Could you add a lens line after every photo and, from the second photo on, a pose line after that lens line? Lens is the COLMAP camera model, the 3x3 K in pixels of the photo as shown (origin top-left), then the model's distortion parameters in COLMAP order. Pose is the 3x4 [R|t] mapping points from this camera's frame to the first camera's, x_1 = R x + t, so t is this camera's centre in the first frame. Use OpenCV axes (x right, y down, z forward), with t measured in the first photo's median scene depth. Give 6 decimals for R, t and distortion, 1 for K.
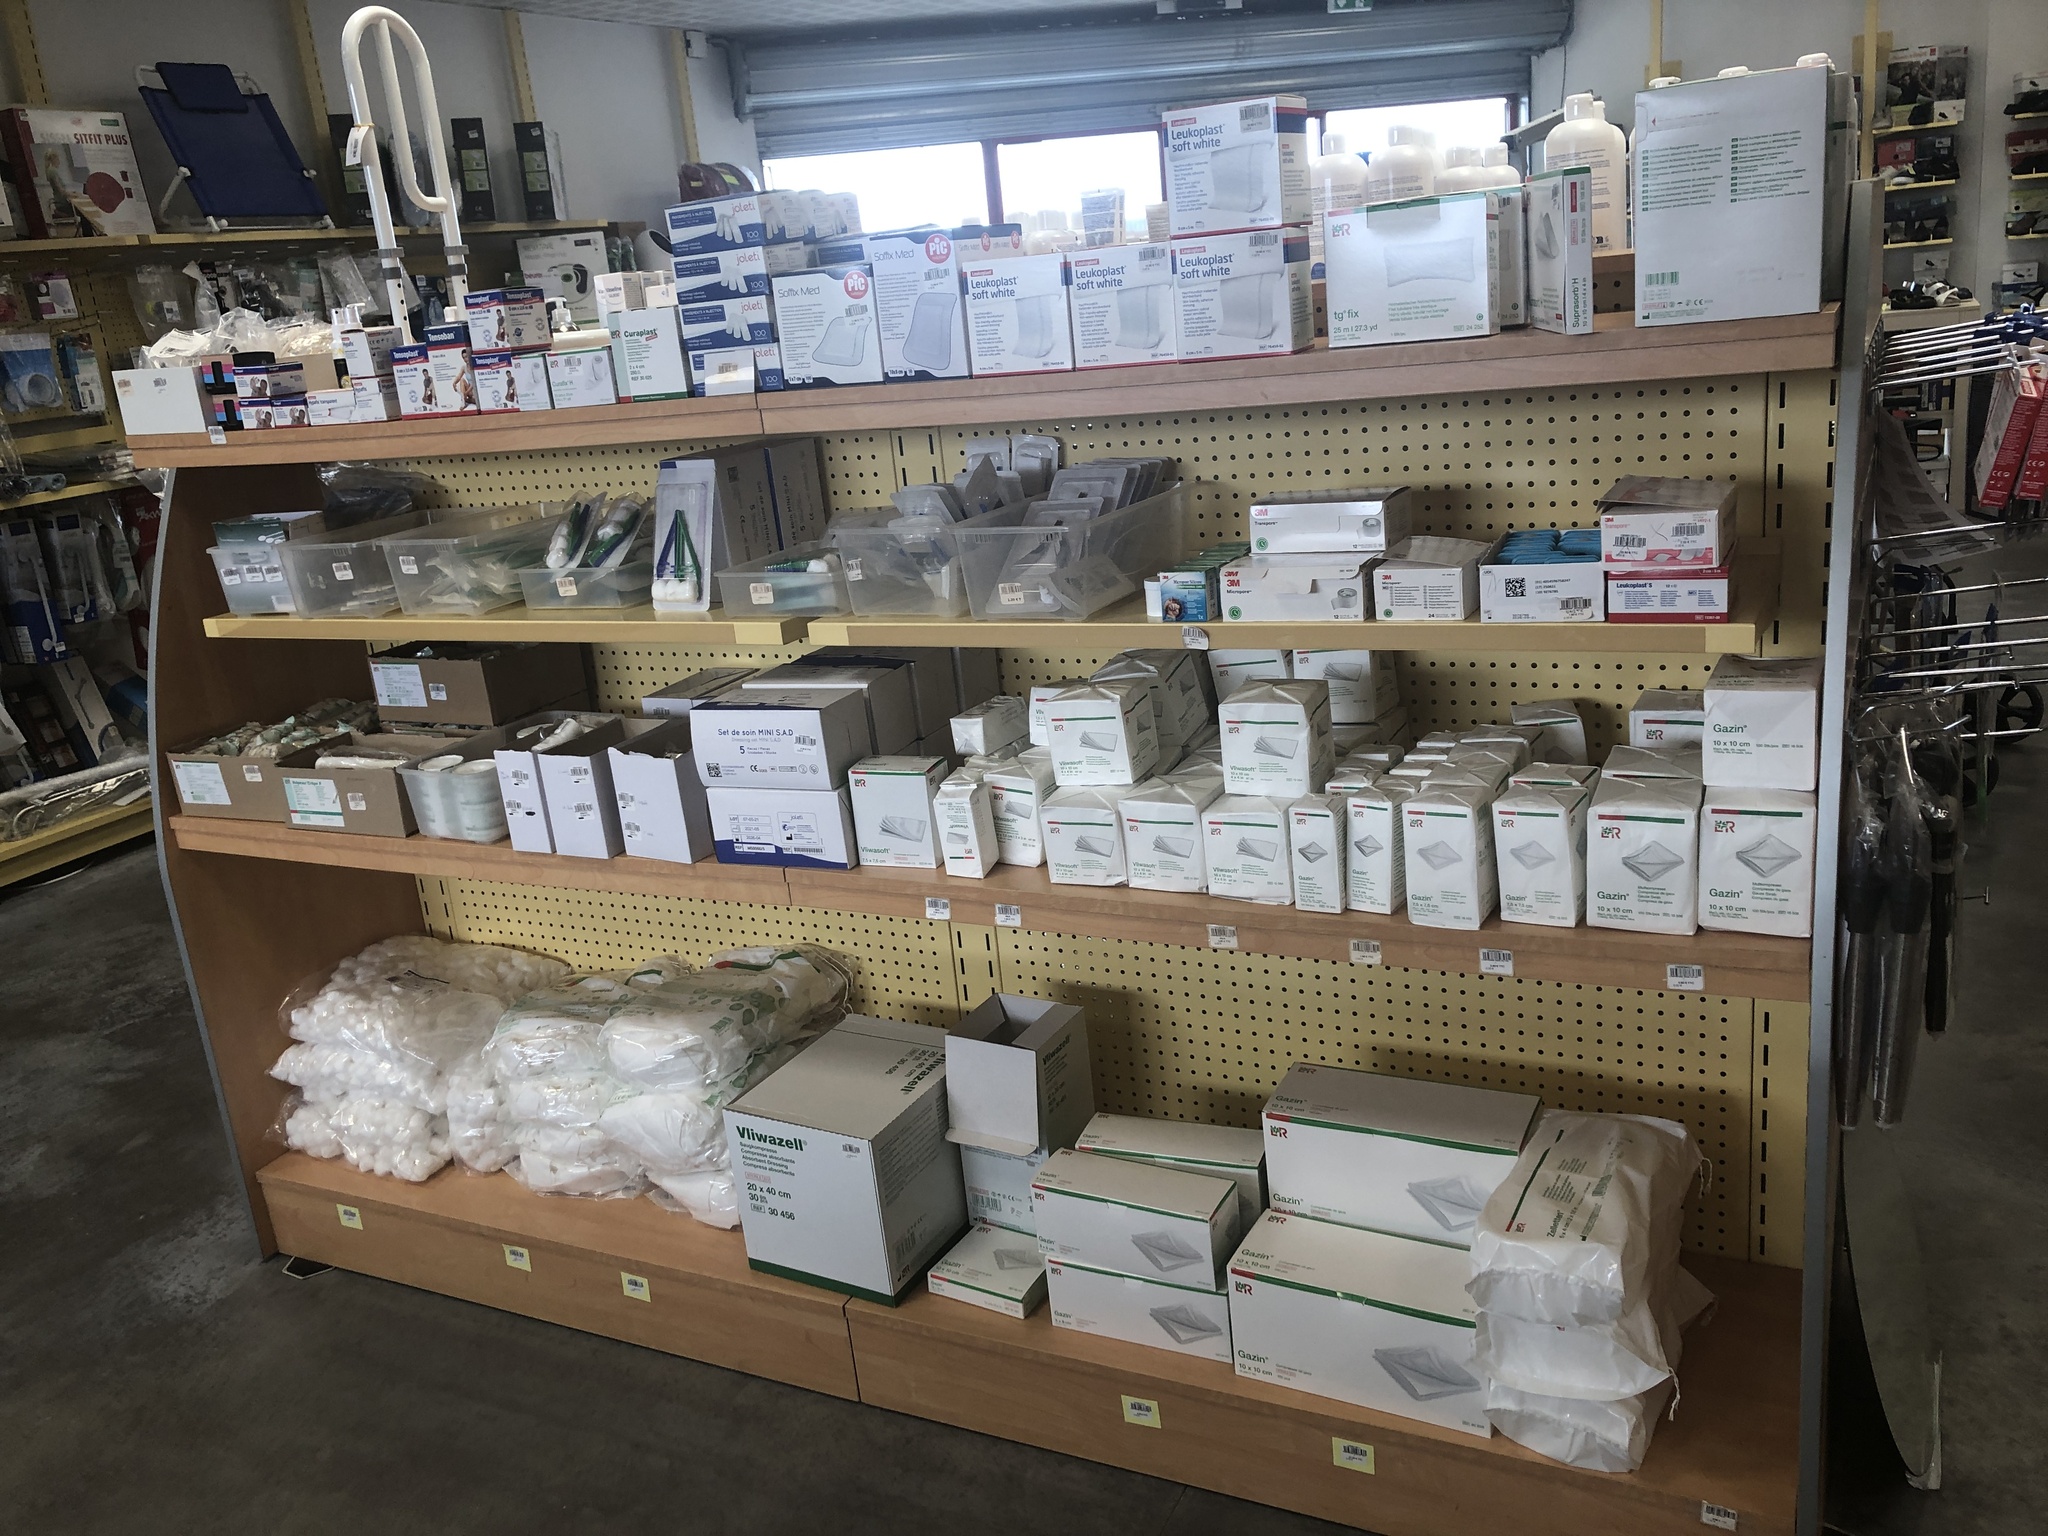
lens RADIAL K [[1778.4, 0, 1052.9], [0, 1778.4, 763.9], [0, 0, 1]] dist [0.010156, 0.002006]
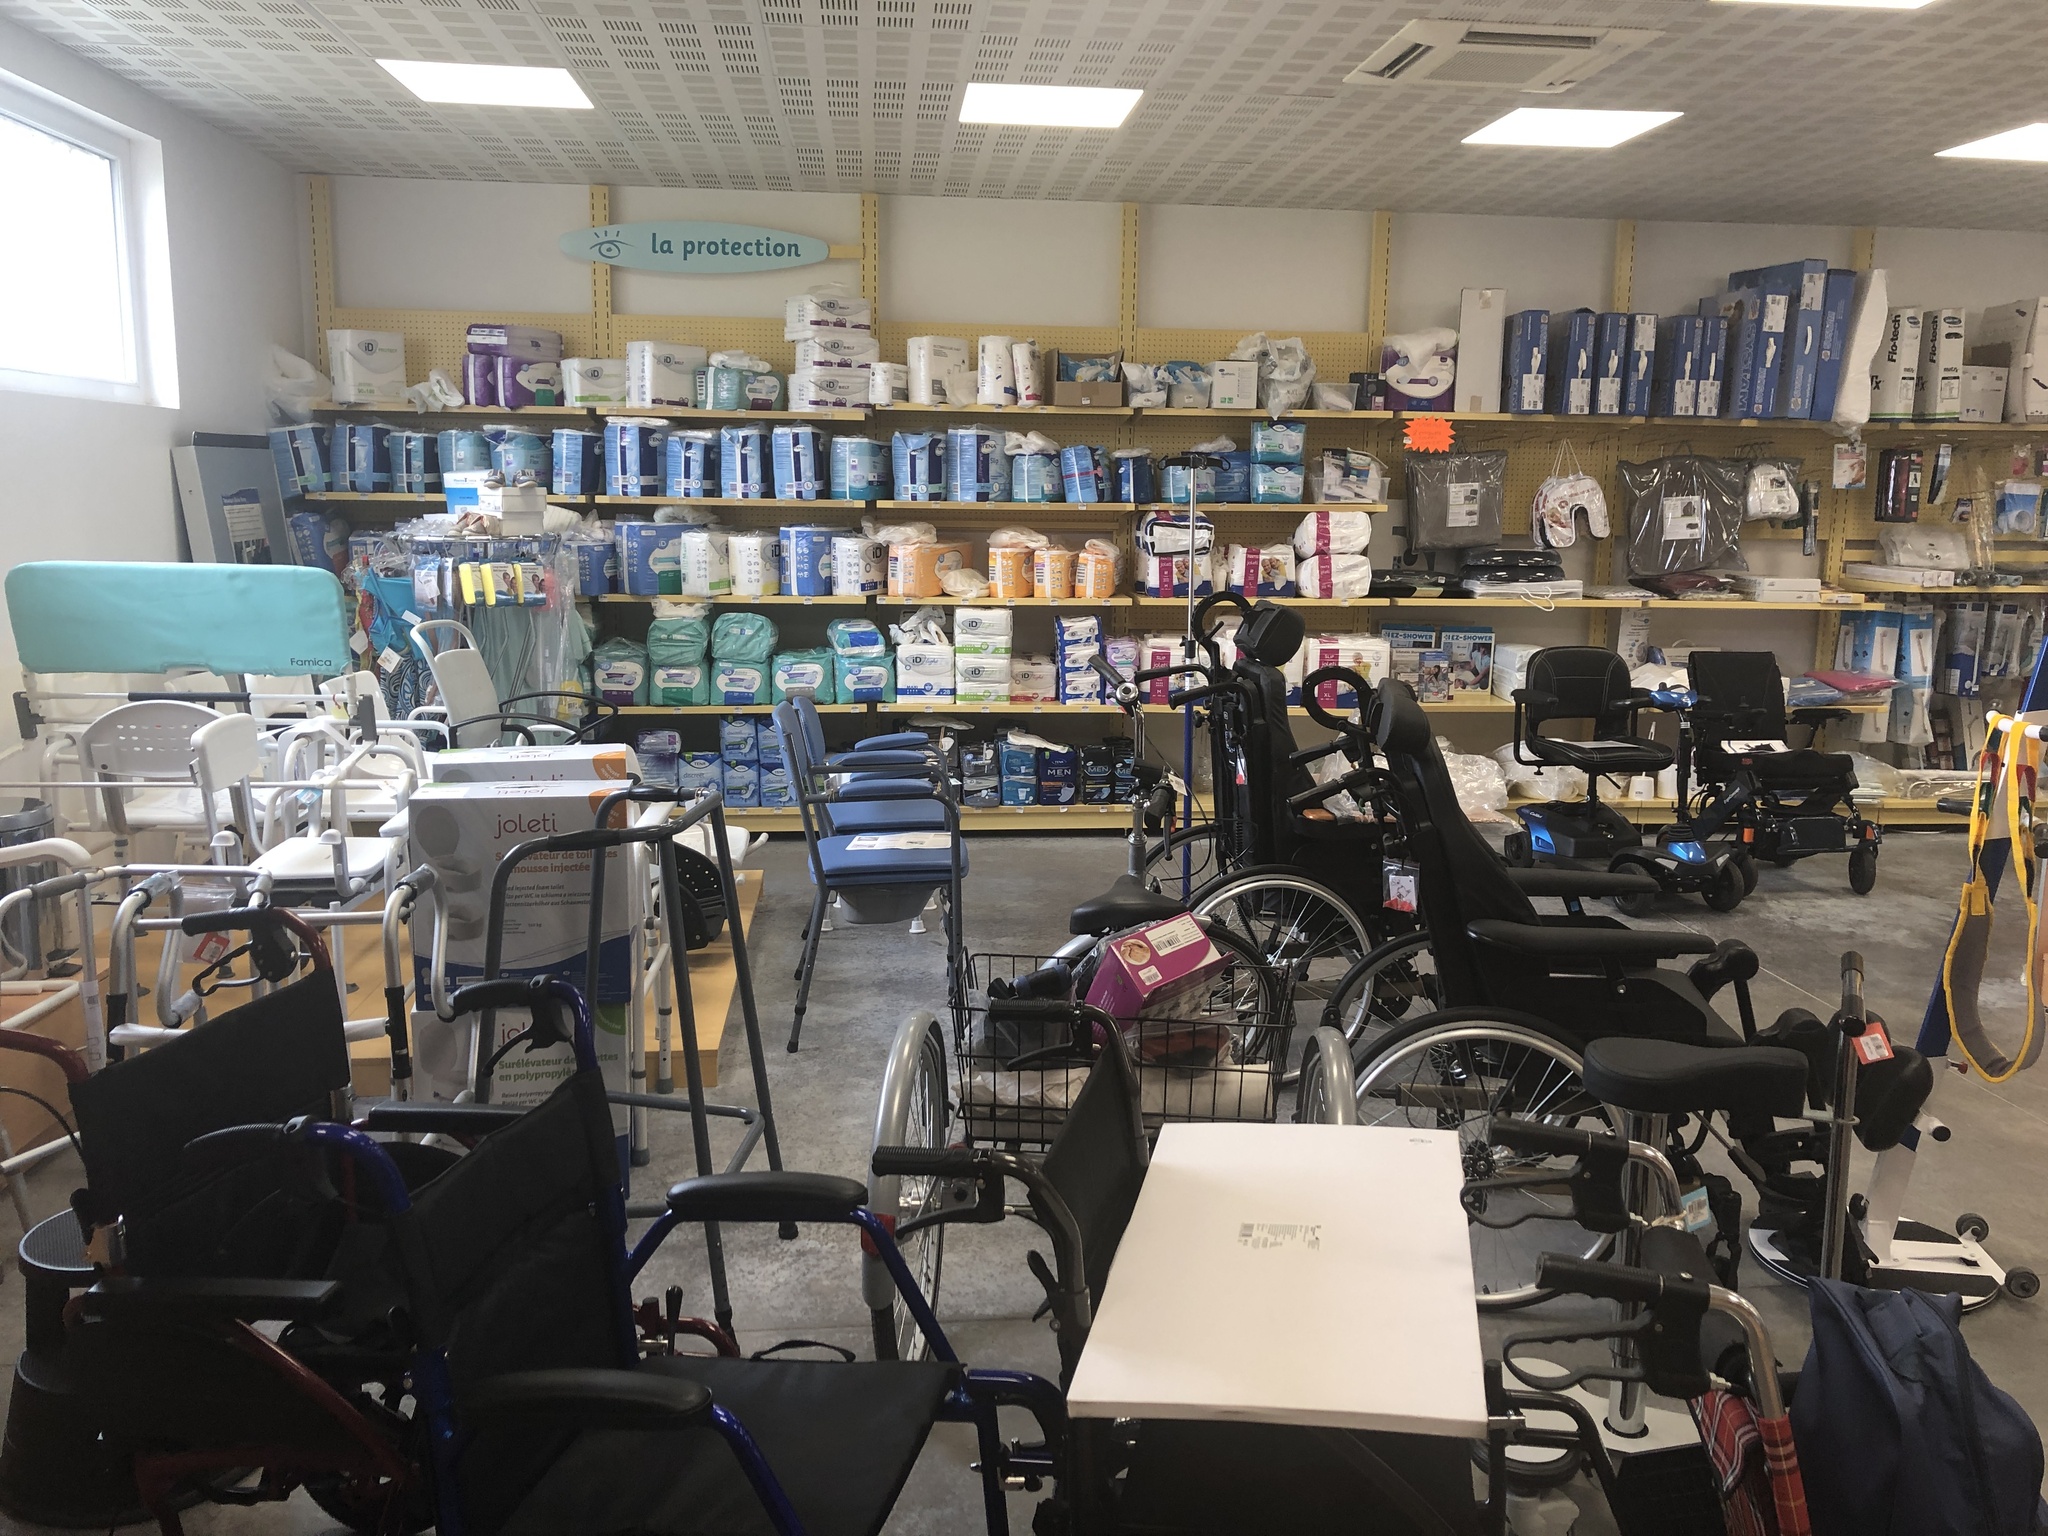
lens RADIAL K [[1640.1, 0, 1021.5], [0, 1640.1, 744.8], [0, 0, 1]] dist [0.022675, -0.011359]
pose [[0.528130, 0.236660, -0.815519, 0.164565], [-0.296556, 0.951312, 0.084018, 0.101934], [0.795697, 0.197475, 0.572599, -0.426923]]
